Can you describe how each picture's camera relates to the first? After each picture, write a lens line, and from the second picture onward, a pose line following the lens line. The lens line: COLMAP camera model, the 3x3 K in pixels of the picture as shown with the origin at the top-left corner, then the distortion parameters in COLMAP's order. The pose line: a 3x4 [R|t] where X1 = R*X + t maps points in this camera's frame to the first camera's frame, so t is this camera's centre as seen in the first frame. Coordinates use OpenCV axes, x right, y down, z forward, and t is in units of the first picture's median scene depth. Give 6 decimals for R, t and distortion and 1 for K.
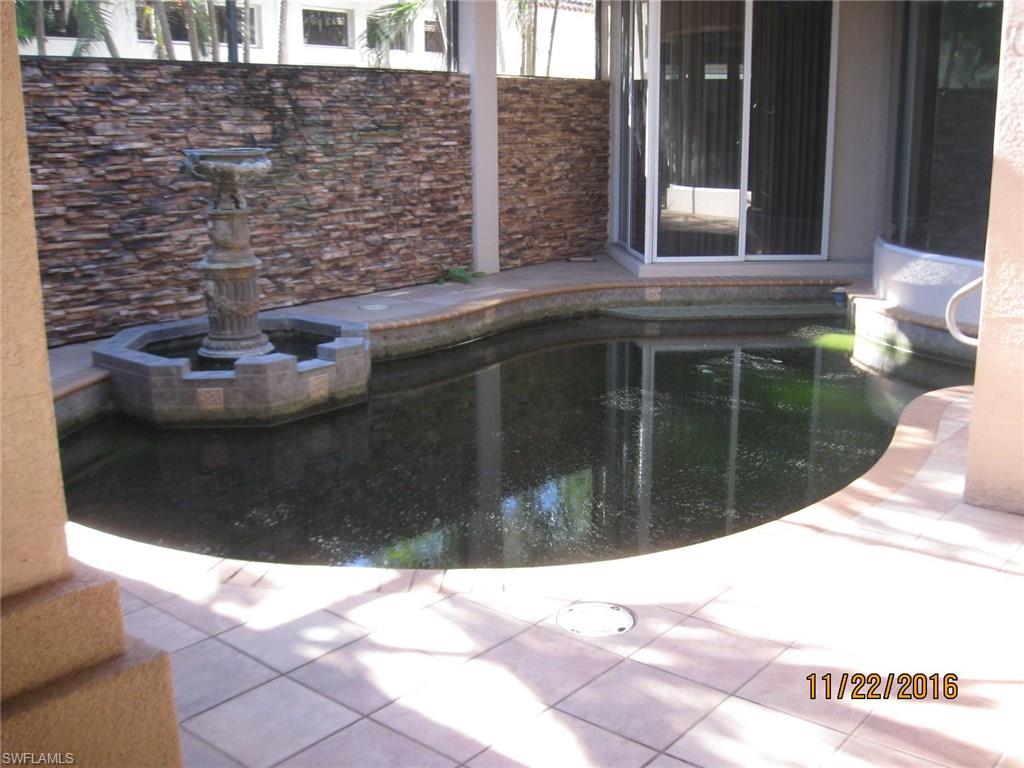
lens RADIAL K [[1067.0, 0, 510.3], [0, 1067.0, 383.5], [0, 0, 1]] dist [-0.106685, 0.000000]
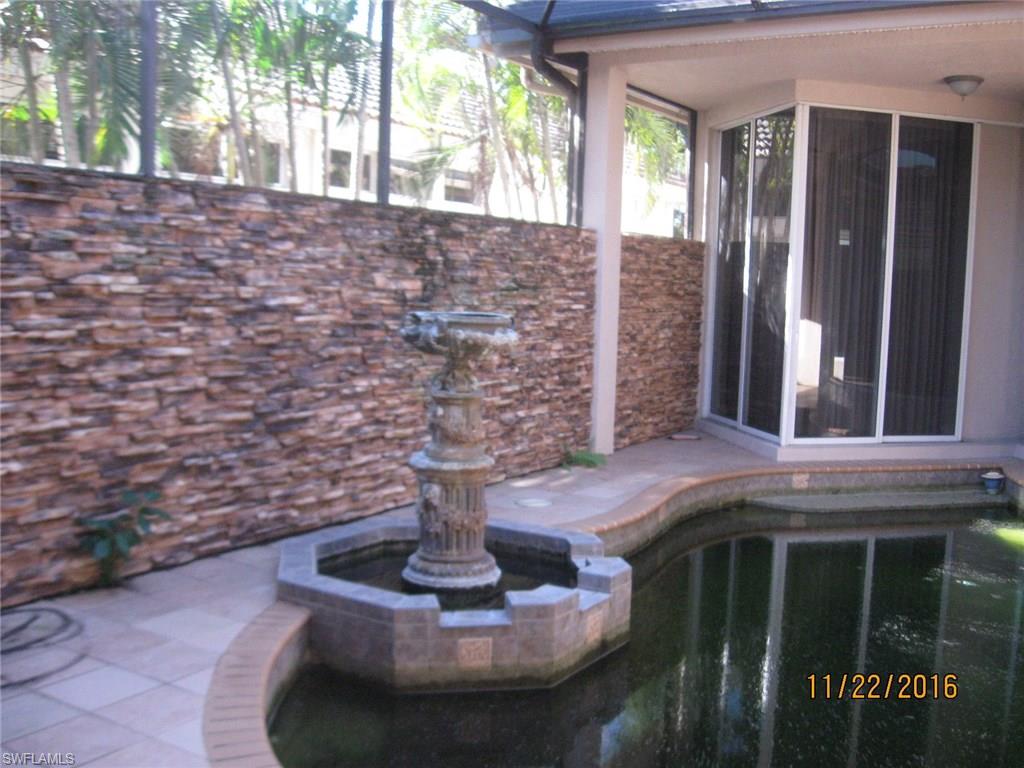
lens RADIAL K [[1067.0, 0, 512.6], [0, 1067.0, 381.6], [0, 0, 1]] dist [-0.106685, 0.000000]
pose [[0.990129, 0.019205, 0.138839, -0.280183], [0.000499, 0.990079, -0.140511, -0.052348], [-0.140161, 0.139193, 0.980296, 0.195044]]
